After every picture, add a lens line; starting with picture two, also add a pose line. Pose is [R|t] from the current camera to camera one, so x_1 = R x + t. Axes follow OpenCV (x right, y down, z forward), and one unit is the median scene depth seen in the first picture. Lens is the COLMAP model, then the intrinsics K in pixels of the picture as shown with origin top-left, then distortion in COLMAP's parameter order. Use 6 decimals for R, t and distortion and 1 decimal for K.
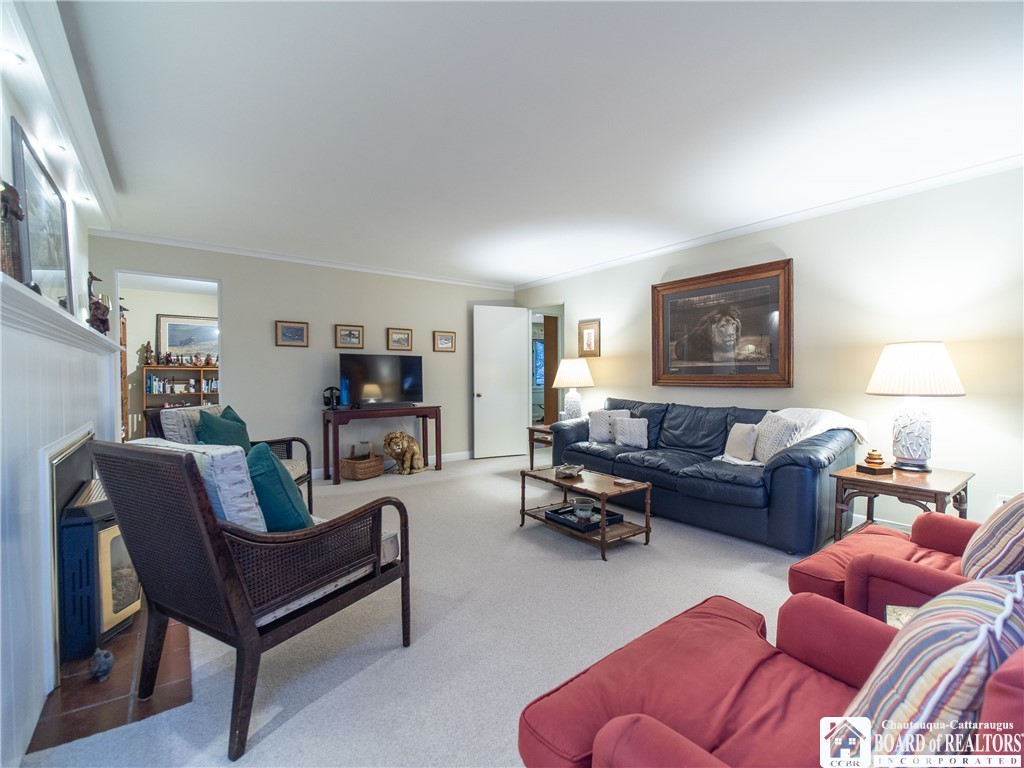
lens RADIAL K [[467.9, 0, 515.5], [0, 467.9, 385.7], [0, 0, 1]] dist [-0.004453, -0.001294]
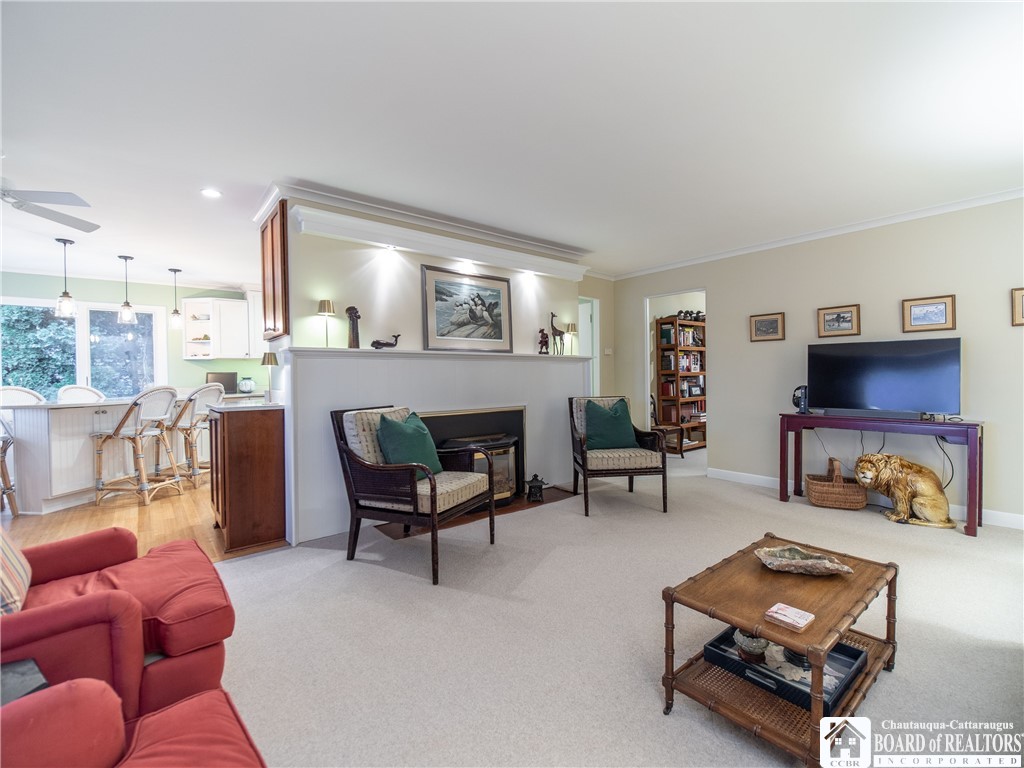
lens RADIAL K [[467.9, 0, 517.8], [0, 467.9, 379.5], [0, 0, 1]] dist [-0.004453, -0.001294]
pose [[0.026855, 0.008966, -0.999599, 0.420829], [-0.008456, 0.999926, 0.008742, -0.010919], [0.999604, 0.008218, 0.026929, 0.466467]]
